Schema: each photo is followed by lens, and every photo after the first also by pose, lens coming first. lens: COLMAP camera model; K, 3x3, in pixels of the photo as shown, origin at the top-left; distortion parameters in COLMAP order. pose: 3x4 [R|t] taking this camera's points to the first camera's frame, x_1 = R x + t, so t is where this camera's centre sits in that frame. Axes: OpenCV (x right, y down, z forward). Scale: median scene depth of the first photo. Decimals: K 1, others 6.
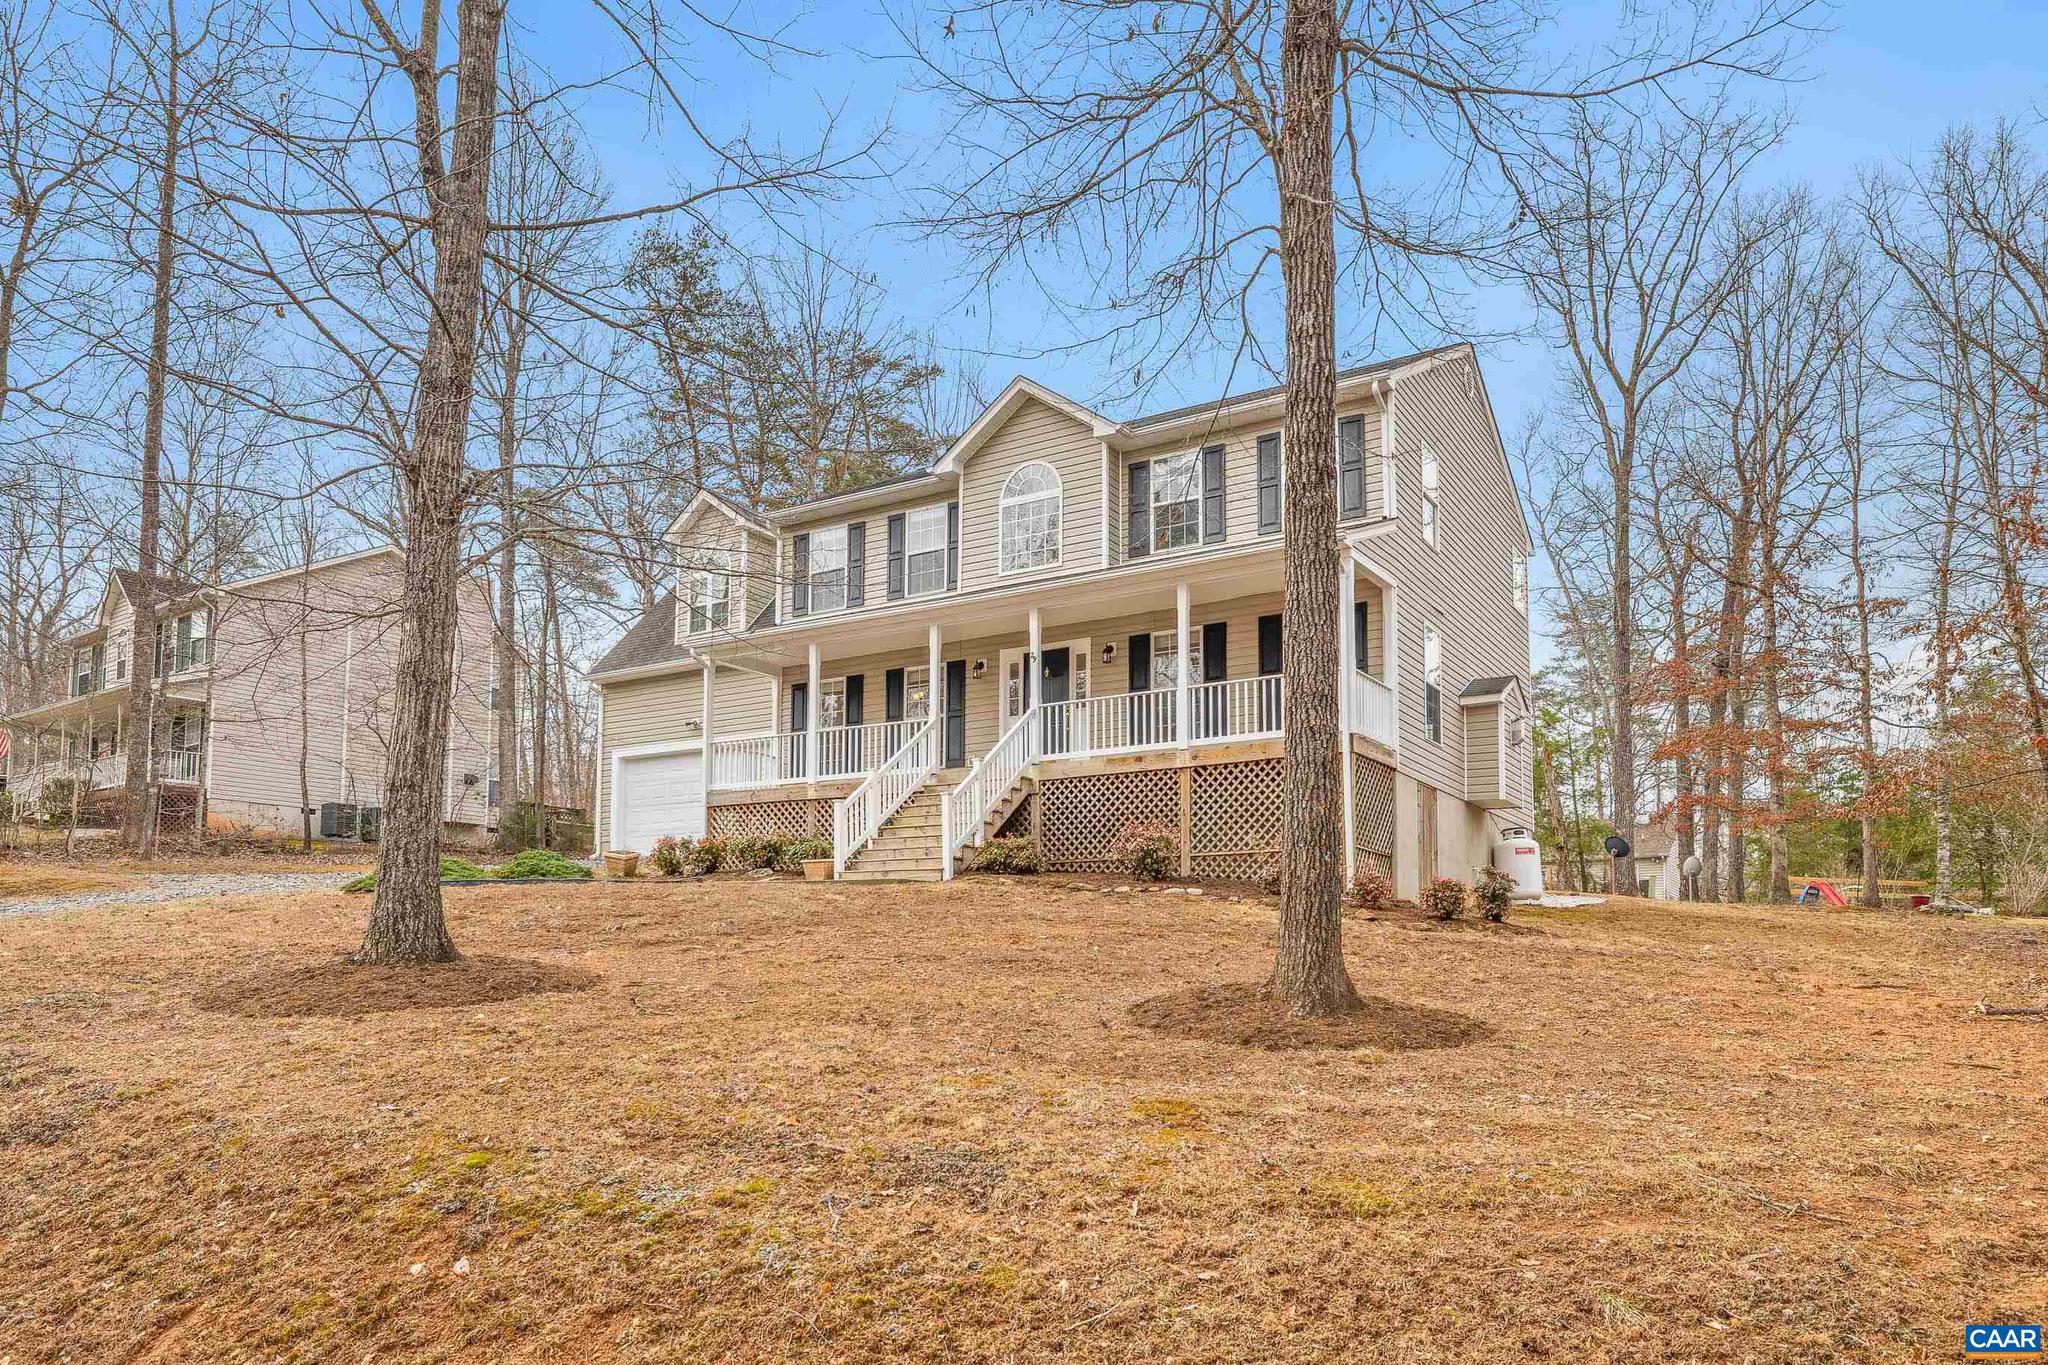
lens RADIAL K [[1293.8, 0, 1029.8], [0, 1293.8, 692.0], [0, 0, 1]] dist [0.023866, 0.000809]
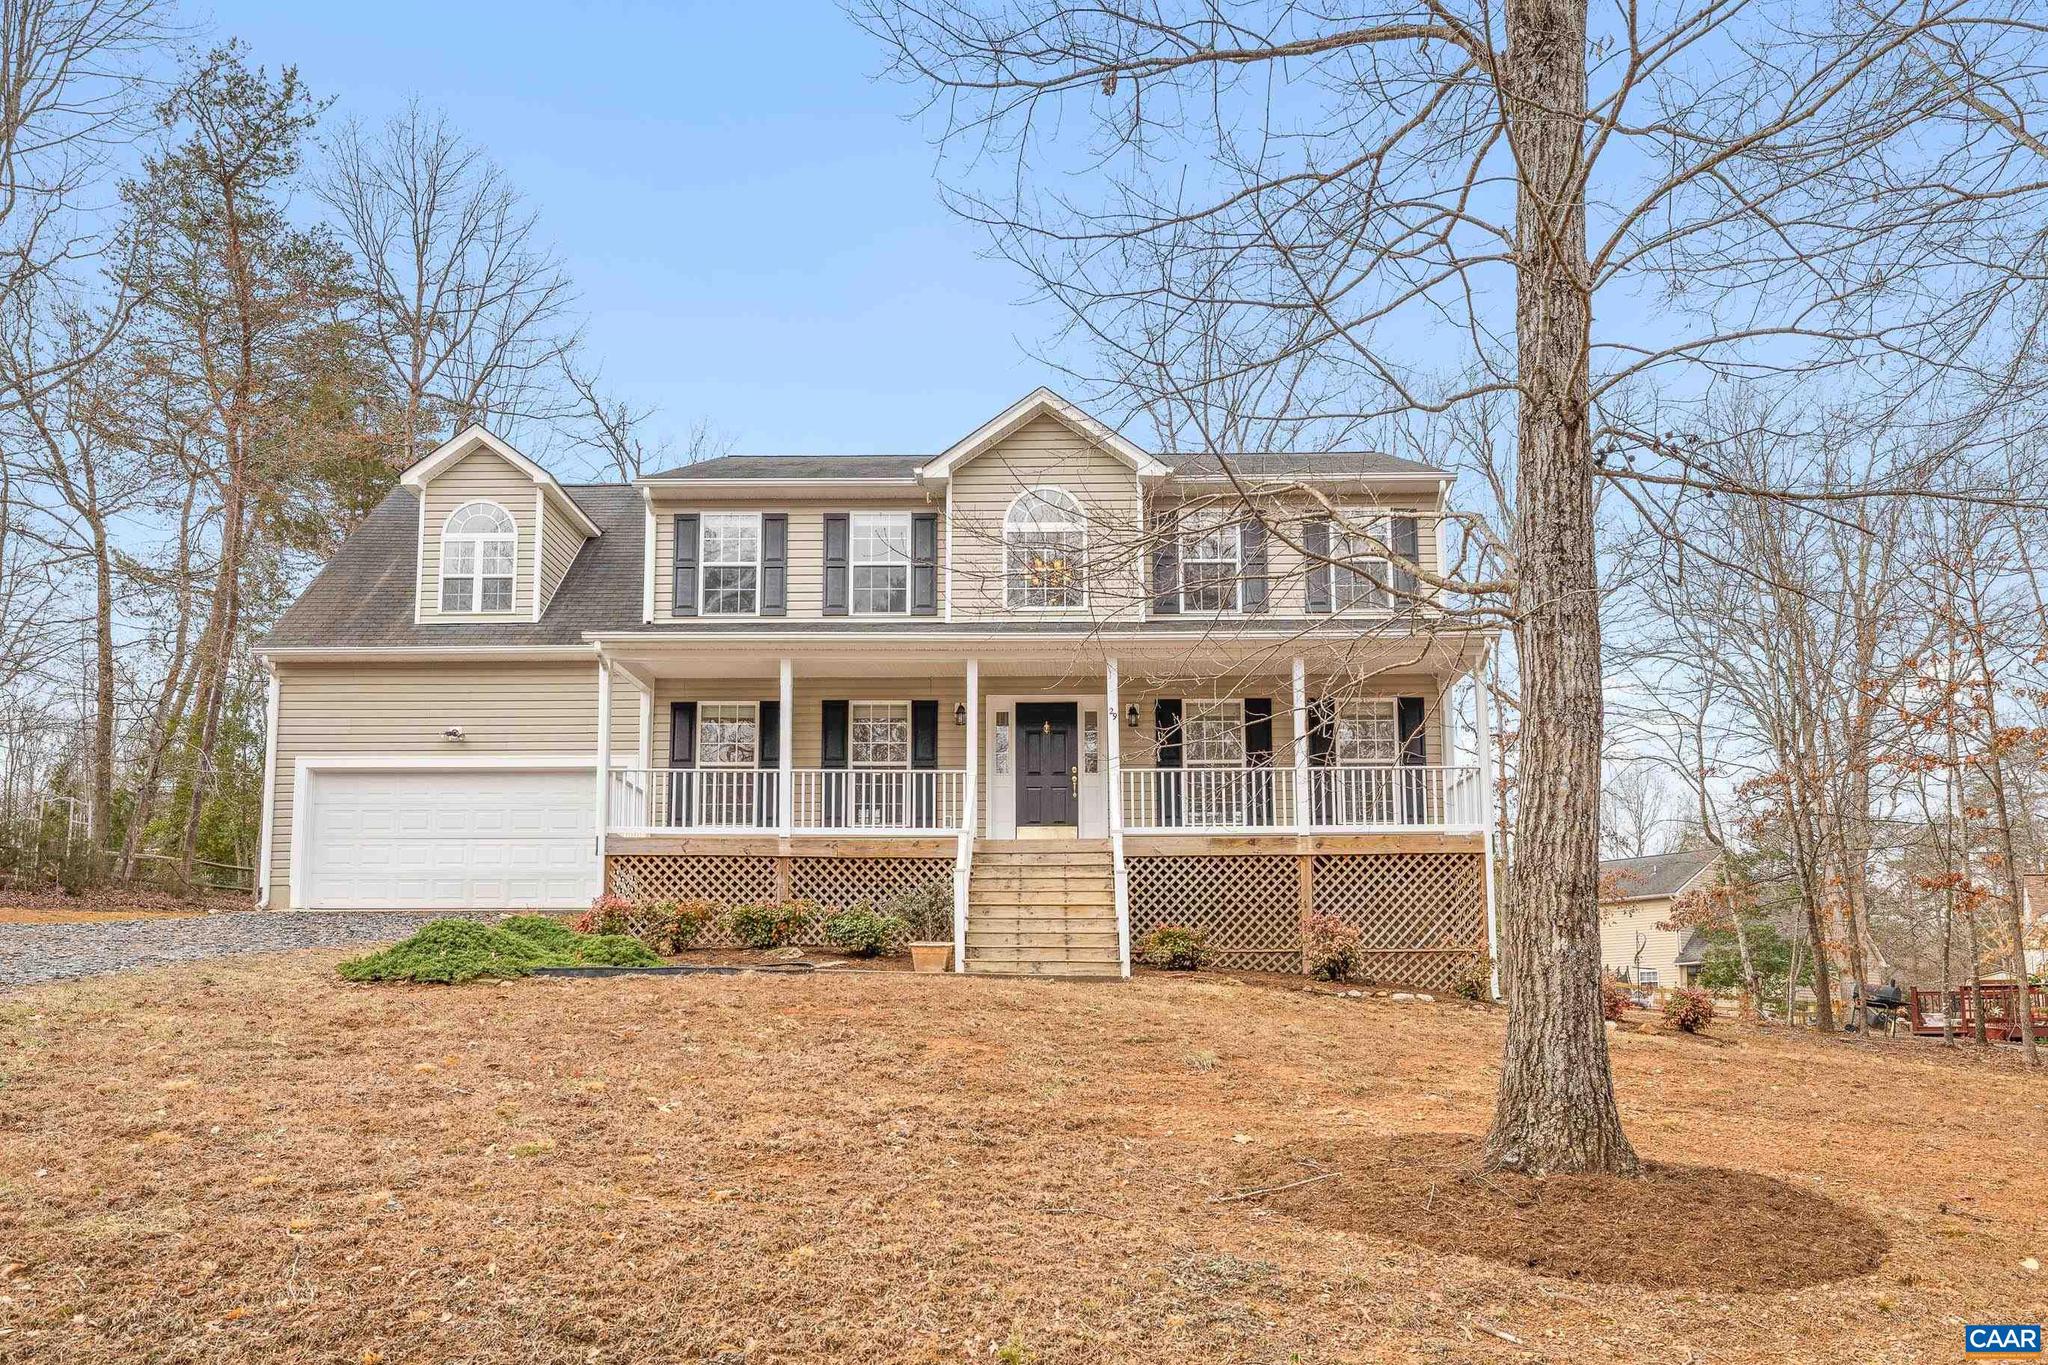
lens RADIAL K [[1293.8, 0, 1024.4], [0, 1293.8, 682.0], [0, 0, 1]] dist [0.023866, 0.000809]
pose [[0.857555, 0.145195, 0.493476, -0.315492], [-0.103135, 0.988388, -0.111587, 0.037459], [-0.503948, 0.044798, 0.862572, 0.200805]]
